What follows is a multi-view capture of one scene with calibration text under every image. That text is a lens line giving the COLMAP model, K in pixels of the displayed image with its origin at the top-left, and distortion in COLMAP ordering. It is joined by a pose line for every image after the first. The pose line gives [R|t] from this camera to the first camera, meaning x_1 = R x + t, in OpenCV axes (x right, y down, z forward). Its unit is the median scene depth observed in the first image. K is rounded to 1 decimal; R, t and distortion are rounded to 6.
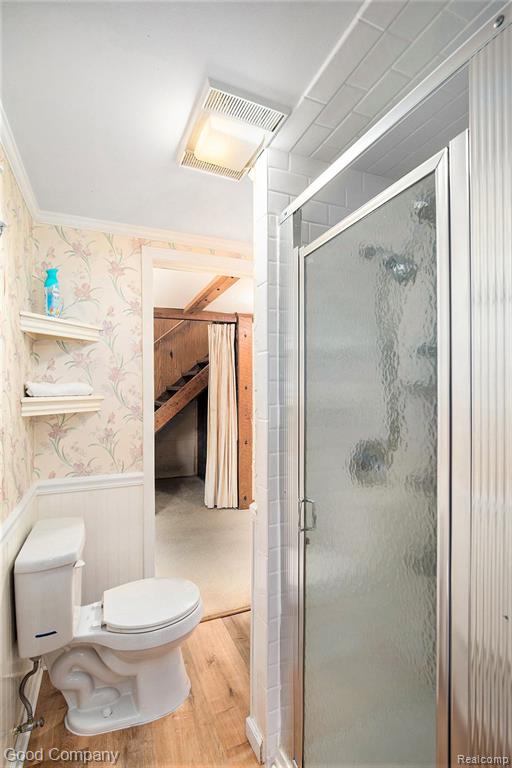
lens RADIAL K [[370.3, 0, 256.0], [0, 370.3, 382.5], [0, 0, 1]] dist [-0.022501, 0.002981]
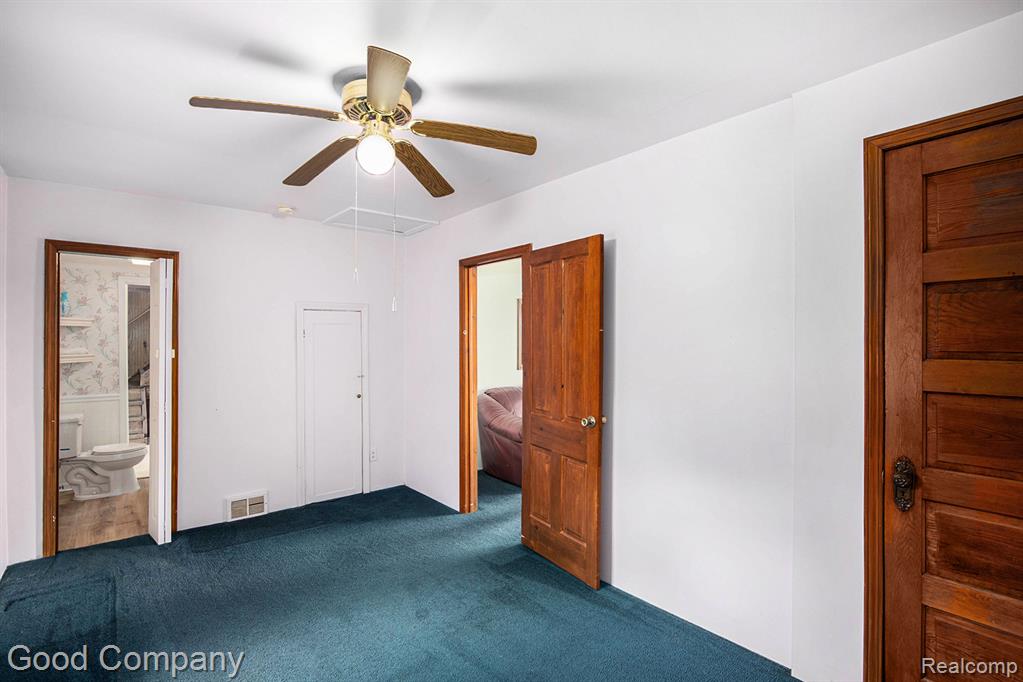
lens RADIAL K [[493.2, 0, 507.6], [0, 493.2, 339.1], [0, 0, 1]] dist [-0.022501, 0.002981]
pose [[0.964739, -0.002973, 0.263191, 1.040546], [0.001721, 0.999986, 0.004987, -0.052794], [-0.263202, -0.004358, 0.964731, -2.104330]]
